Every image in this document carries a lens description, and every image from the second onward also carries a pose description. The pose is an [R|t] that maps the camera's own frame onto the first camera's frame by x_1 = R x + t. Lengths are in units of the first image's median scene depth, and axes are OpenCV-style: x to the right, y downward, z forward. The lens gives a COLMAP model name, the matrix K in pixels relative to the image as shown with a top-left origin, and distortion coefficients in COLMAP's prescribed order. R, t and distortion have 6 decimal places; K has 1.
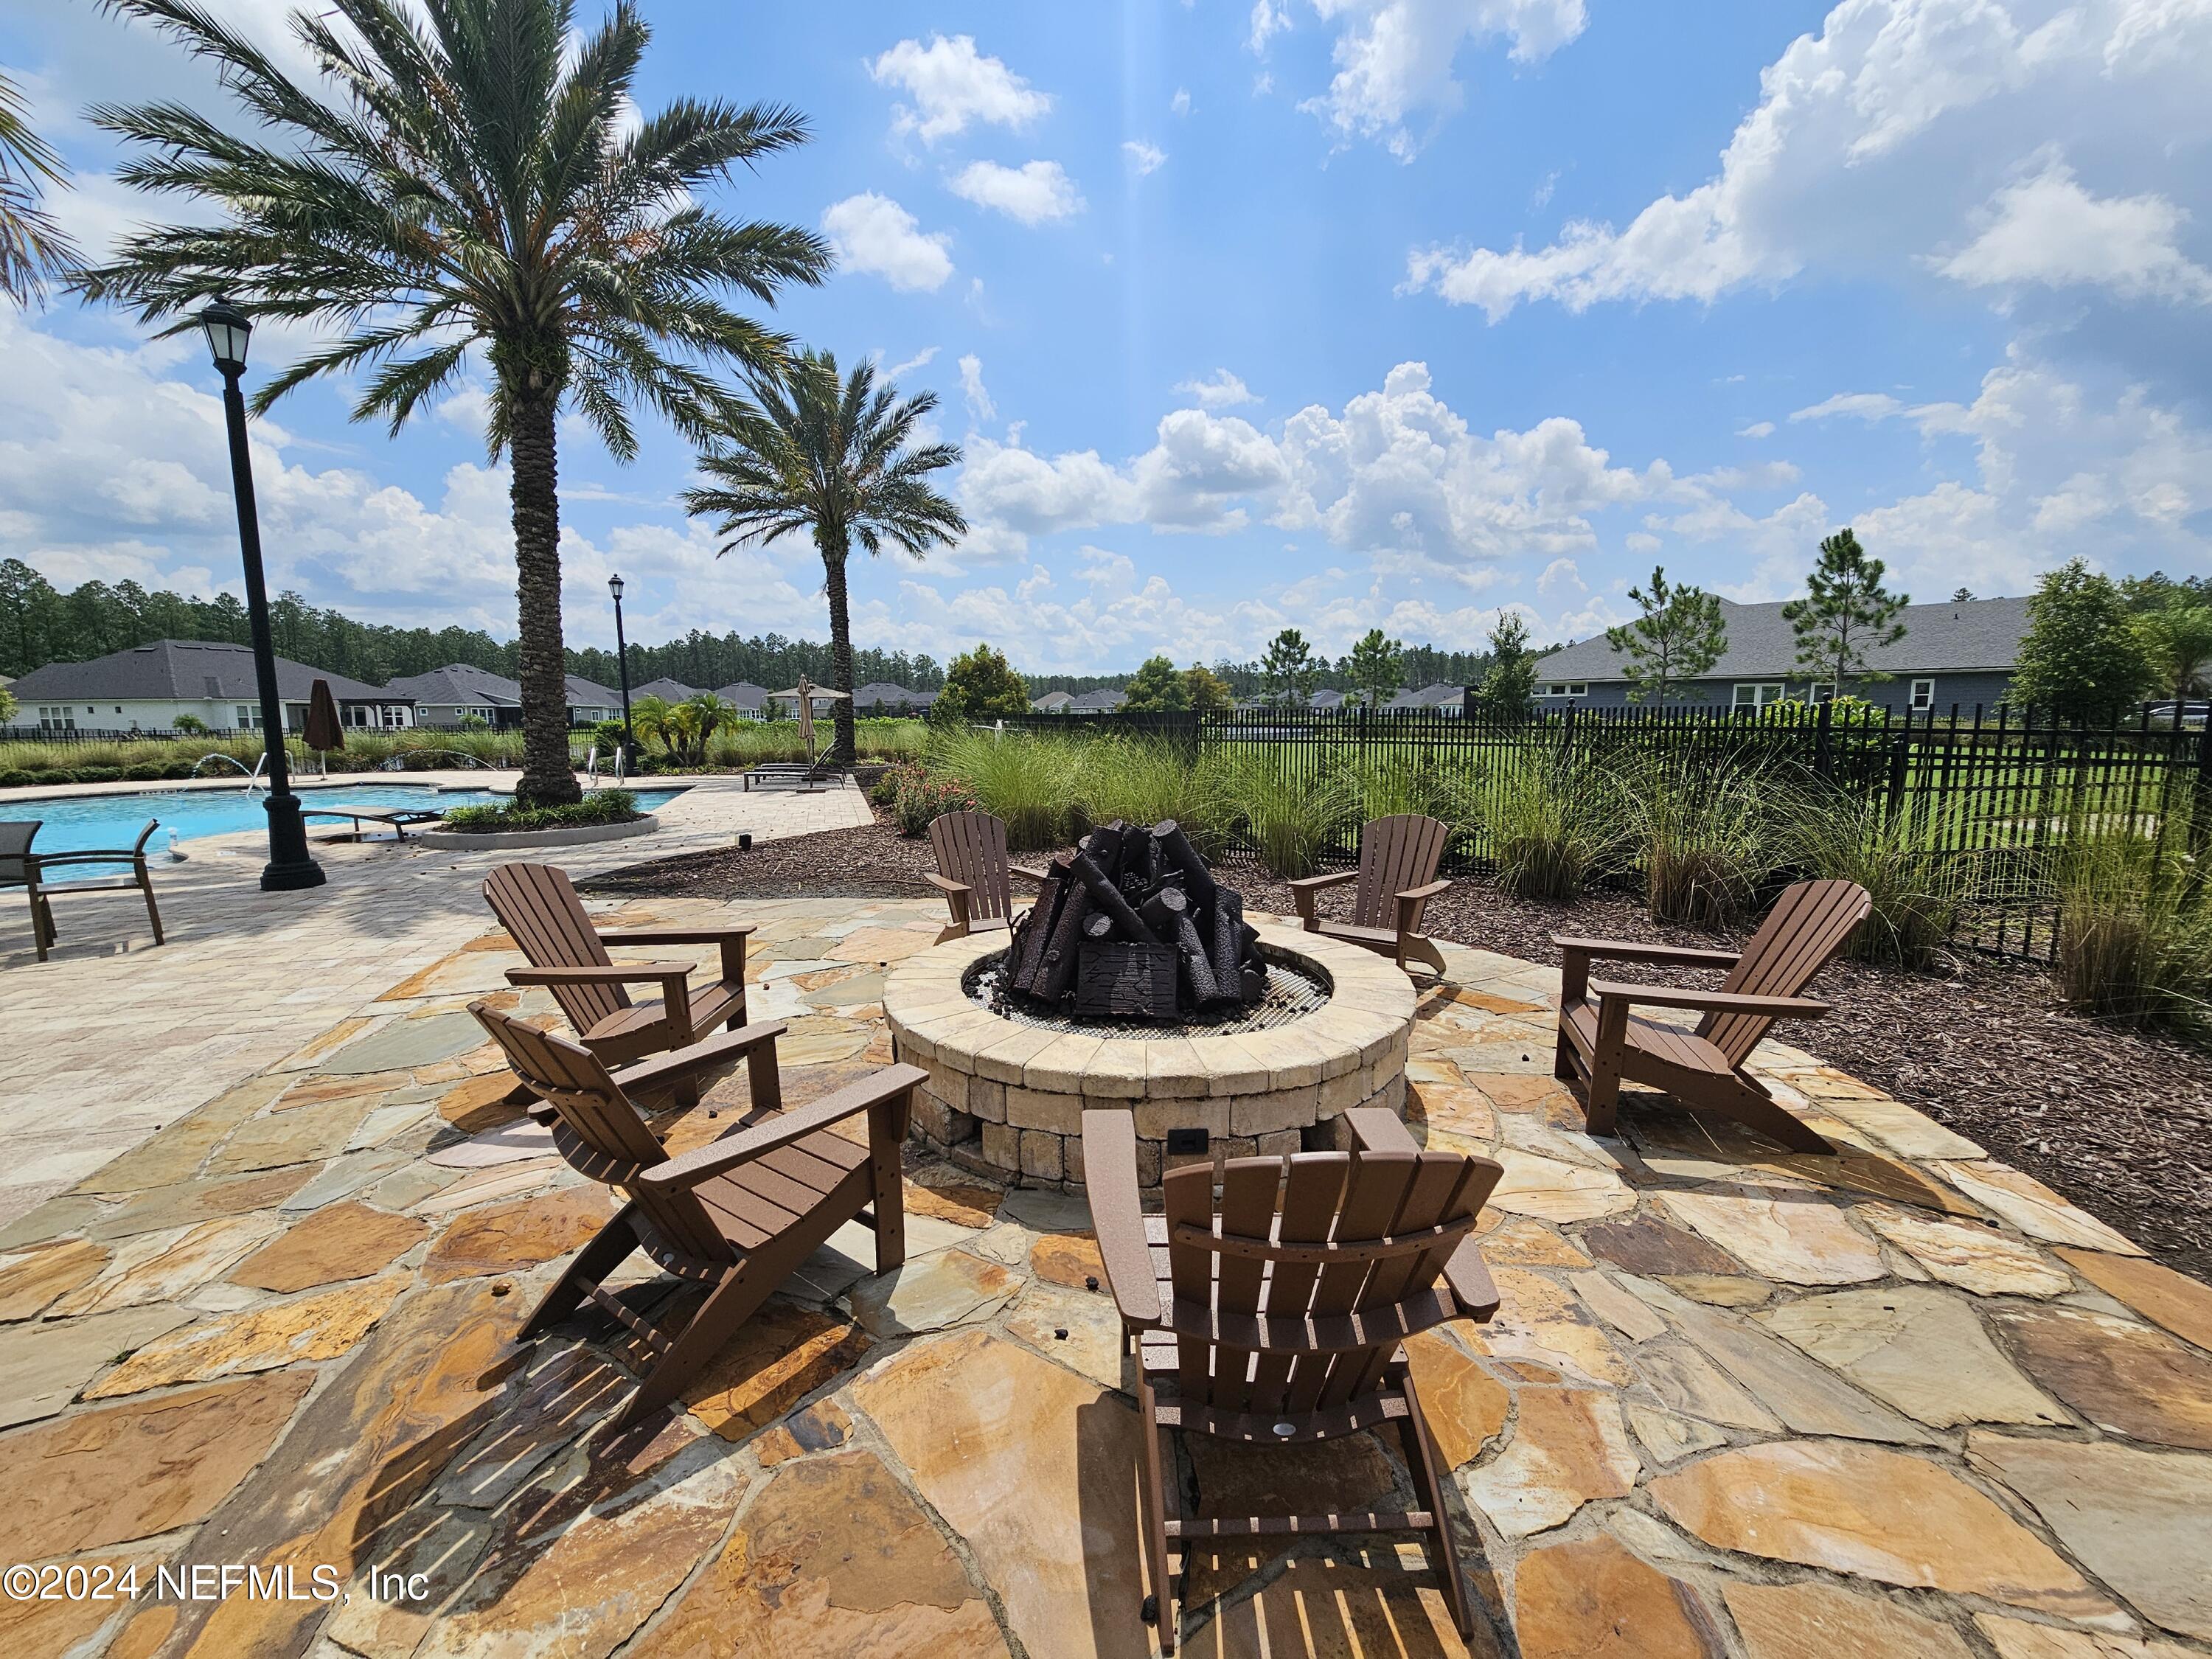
lens RADIAL K [[906.5, 0, 1102.4], [0, 906.5, 827.5], [0, 0, 1]] dist [-0.000518, -0.000010]
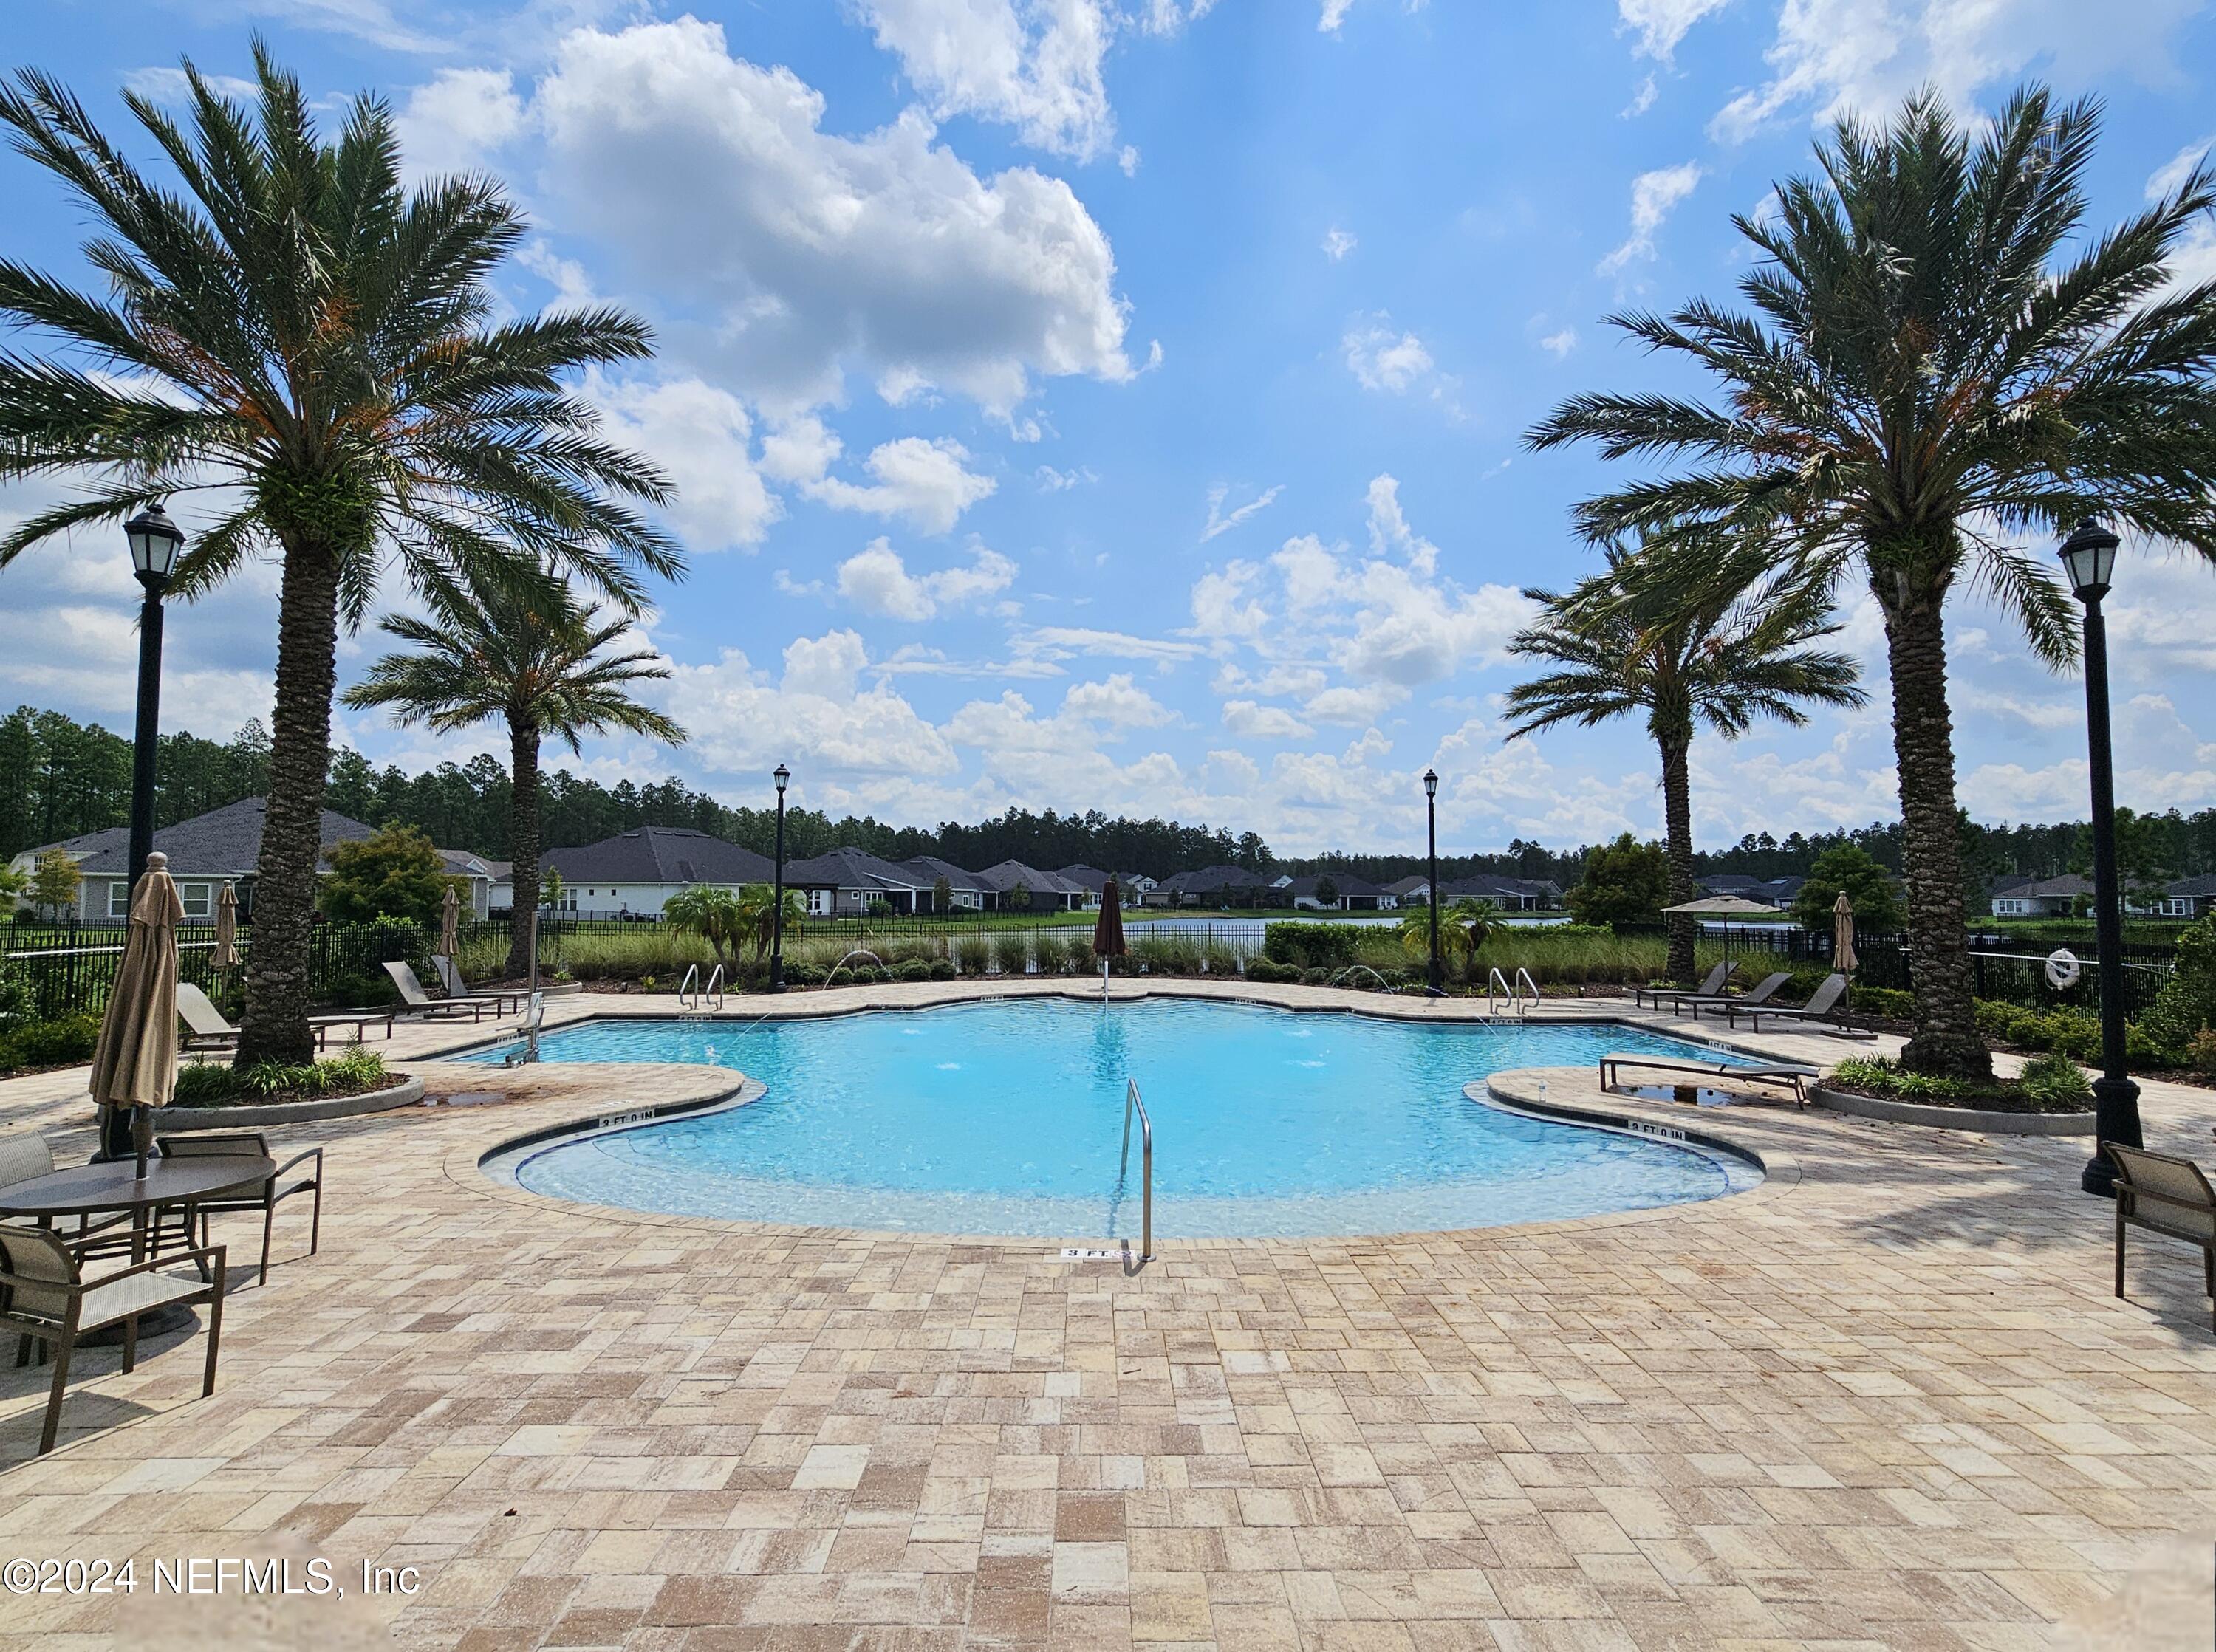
lens RADIAL K [[1077.9, 0, 1104.3], [0, 1077.9, 840.0], [0, 0, 1]] dist [-0.001573, -0.000427]
pose [[0.957326, -0.002170, -0.289001, -0.178993], [-0.049476, 0.983979, -0.171280, -0.004118], [0.284743, 0.178270, 0.941882, -0.027165]]
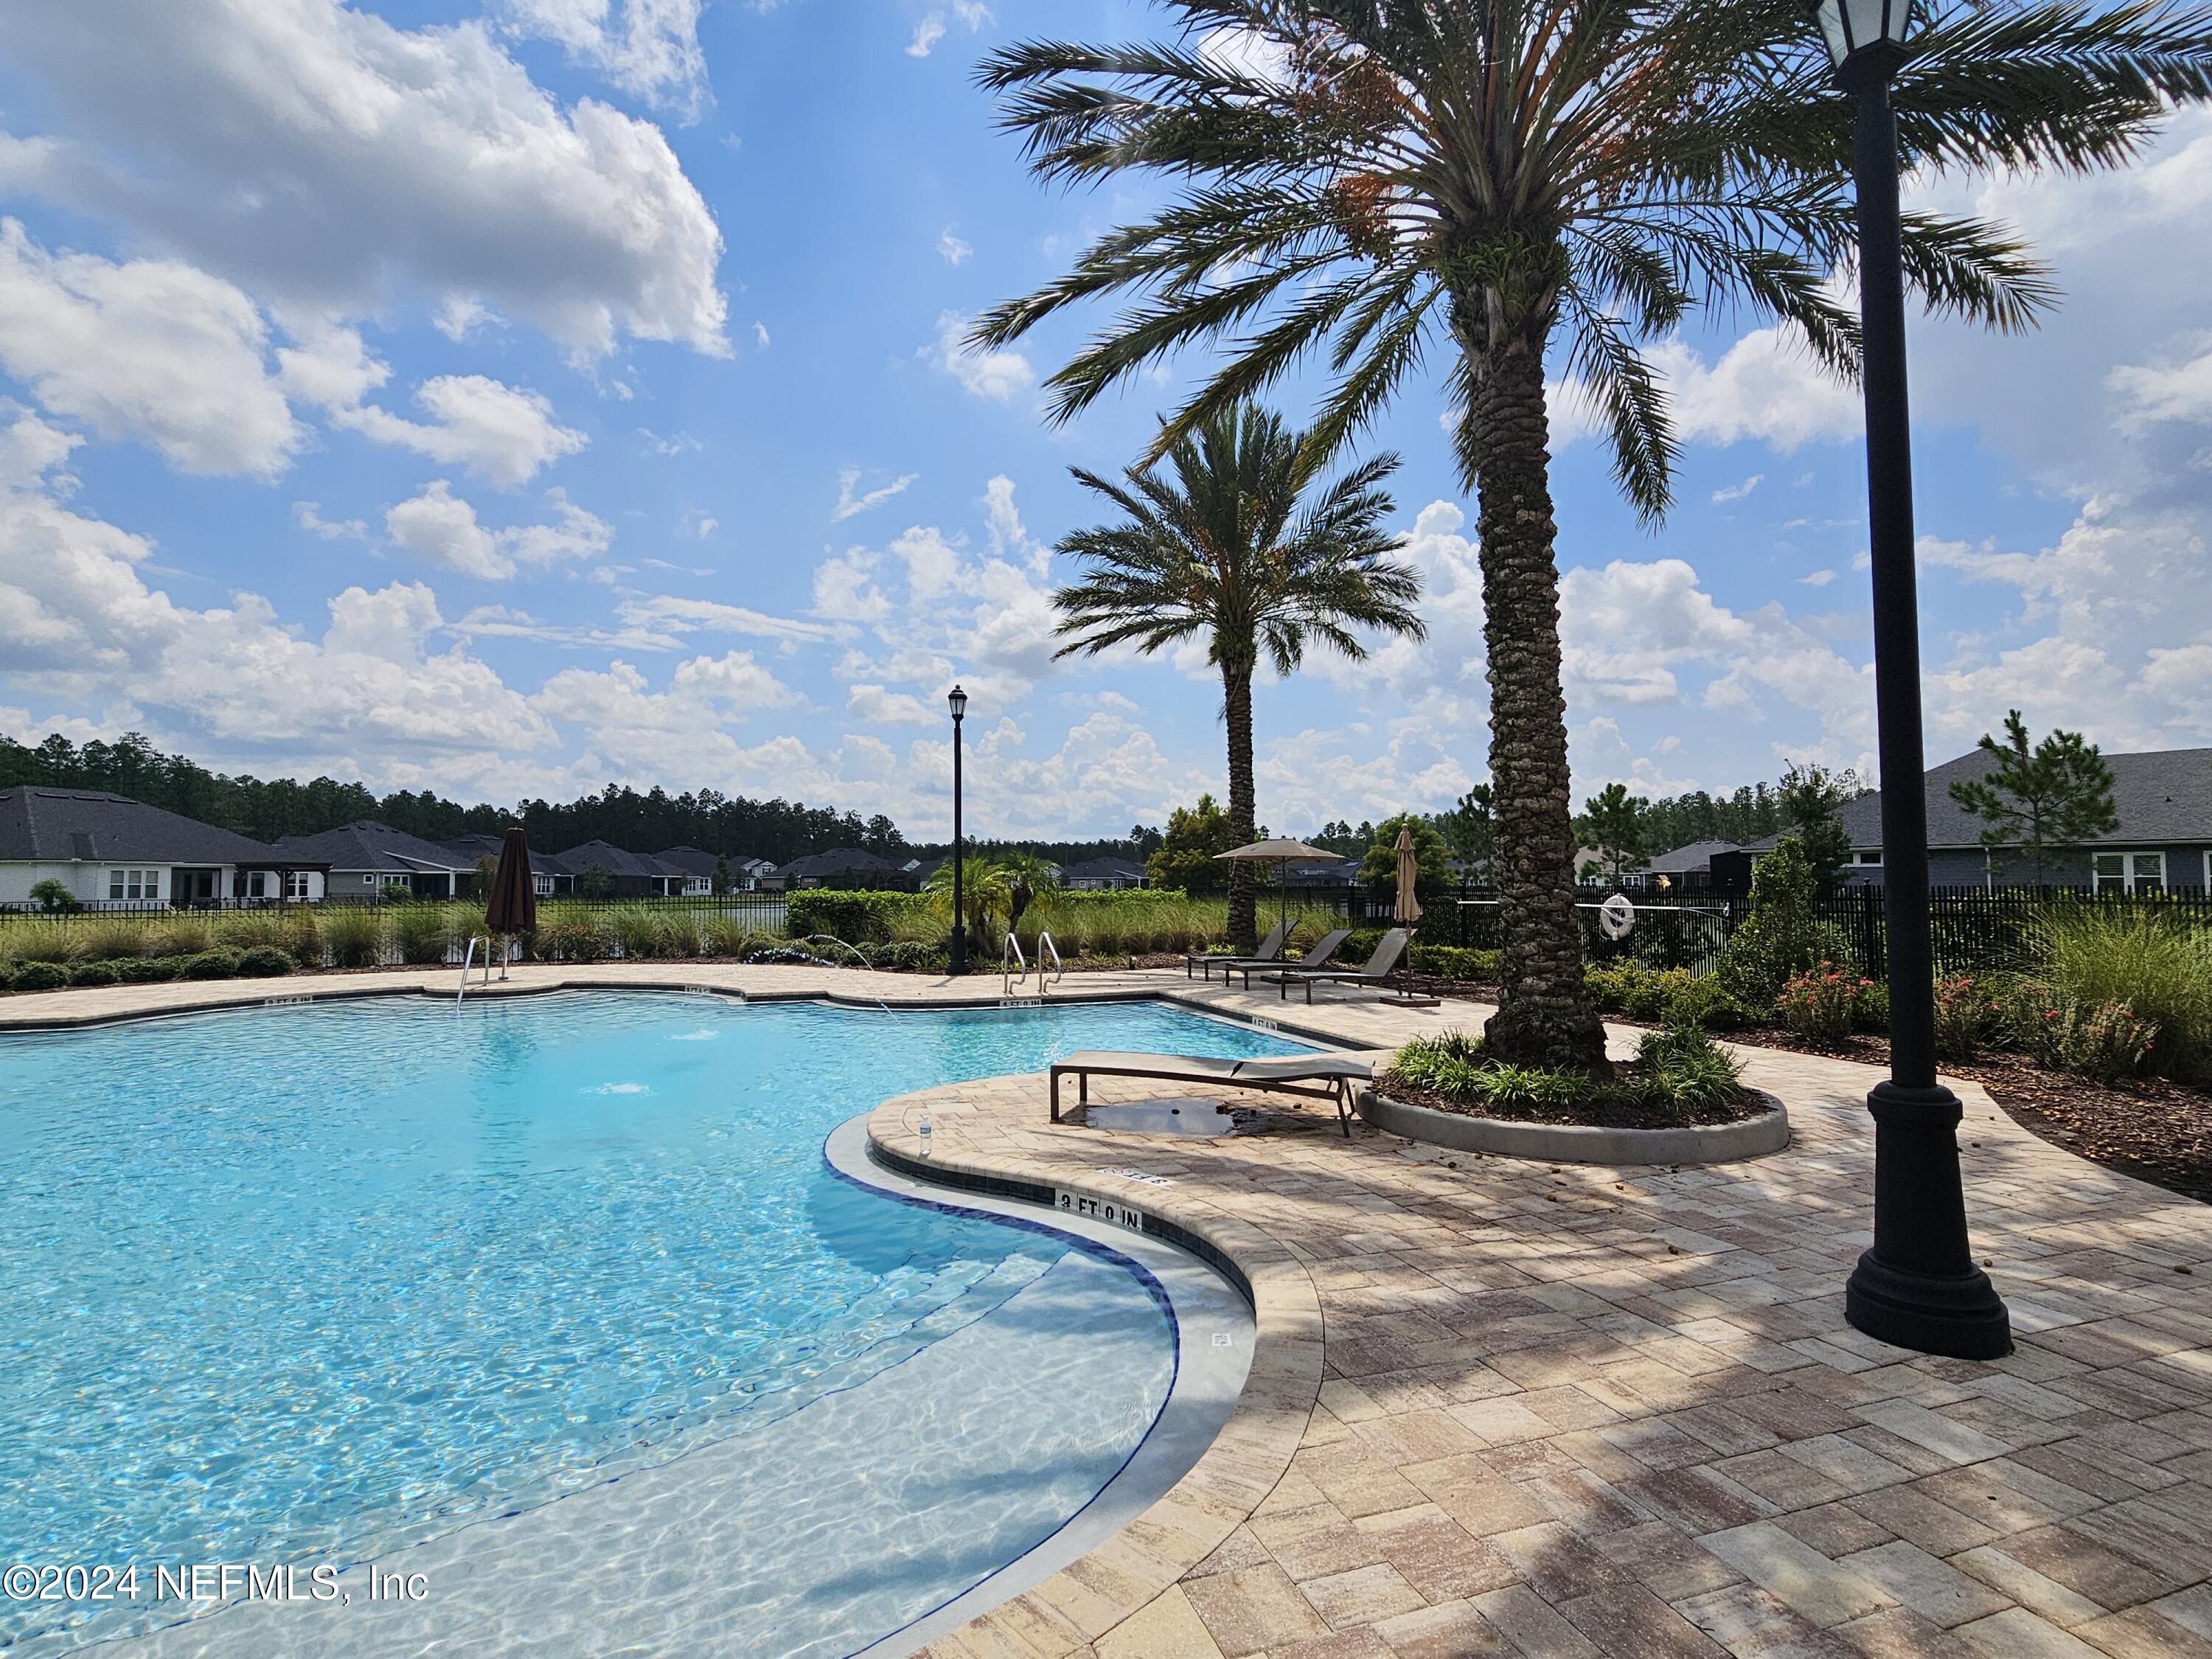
lens RADIAL K [[1076.1, 0, 1102.3], [0, 1076.1, 843.5], [0, 0, 1]] dist [-0.001573, -0.000427]
pose [[0.999305, 0.006140, 0.036775, -0.151047], [-0.000029, 0.986474, -0.163916, -0.007178], [-0.037284, 0.163801, 0.985789, 0.064187]]
